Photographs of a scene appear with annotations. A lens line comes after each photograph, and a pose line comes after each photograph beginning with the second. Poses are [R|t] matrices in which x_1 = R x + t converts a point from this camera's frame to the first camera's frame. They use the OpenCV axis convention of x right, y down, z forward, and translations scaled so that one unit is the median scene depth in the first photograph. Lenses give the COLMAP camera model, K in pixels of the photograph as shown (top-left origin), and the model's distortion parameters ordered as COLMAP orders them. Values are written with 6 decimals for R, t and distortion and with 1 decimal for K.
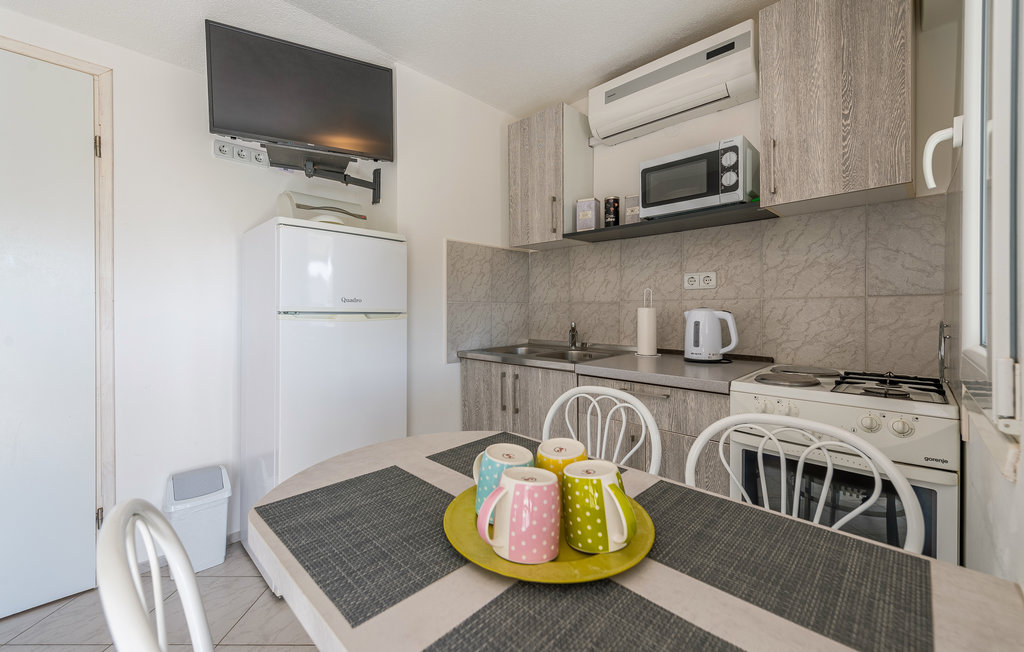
lens RADIAL K [[407.2, 0, 506.8], [0, 407.2, 309.2], [0, 0, 1]] dist [0.001854, -0.000056]
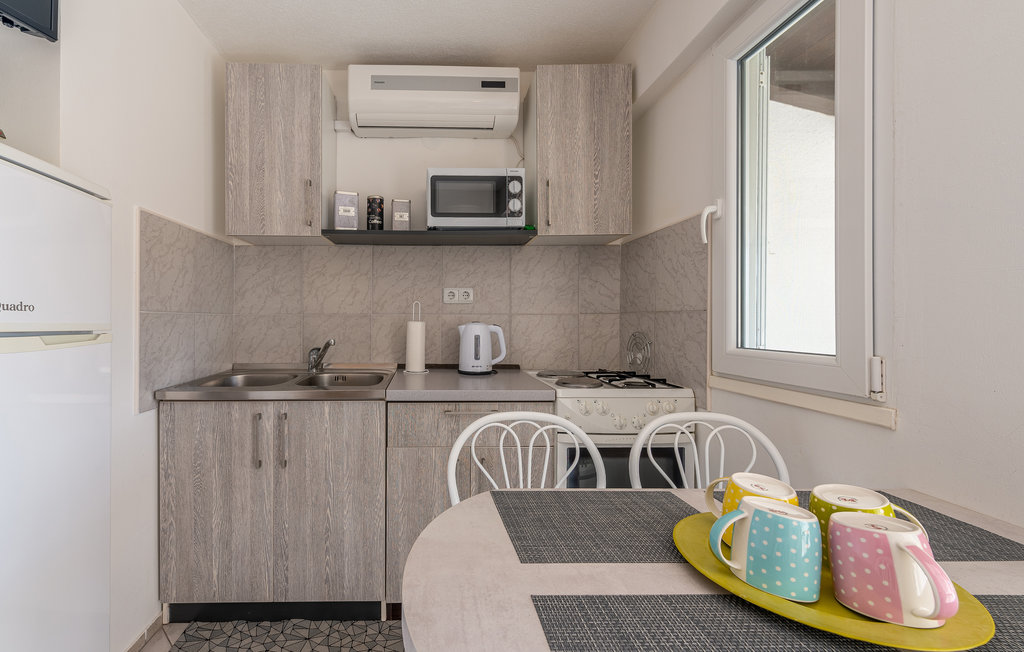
lens RADIAL K [[429.1, 0, 436.0], [0, 429.1, 316.5], [0, 0, 1]] dist [0.003101, -0.000018]
pose [[0.698939, 0.008488, 0.715131, -0.368249], [-0.002961, 0.999955, -0.008975, -0.007161], [-0.715175, 0.004156, 0.698933, 0.296534]]
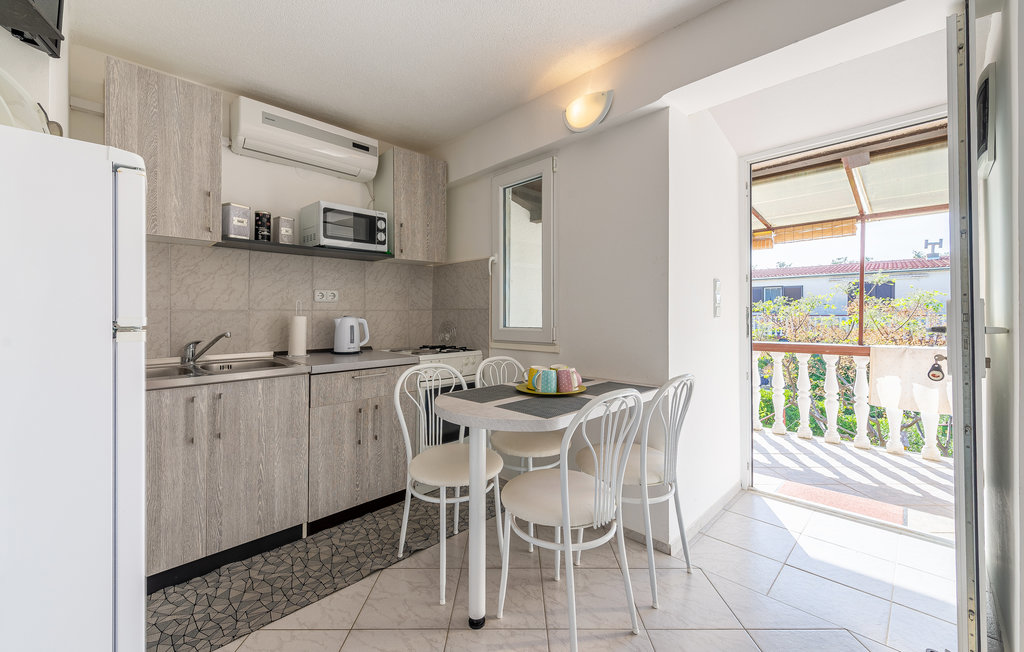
lens RADIAL K [[407.2, 0, 506.8], [0, 407.2, 309.2], [0, 0, 1]] dist [0.001854, -0.000056]
pose [[0.011430, 0.012587, 0.999855, -0.921793], [0.003839, 0.999913, -0.012631, -0.007127], [-0.999927, 0.003983, 0.011381, 0.414346]]
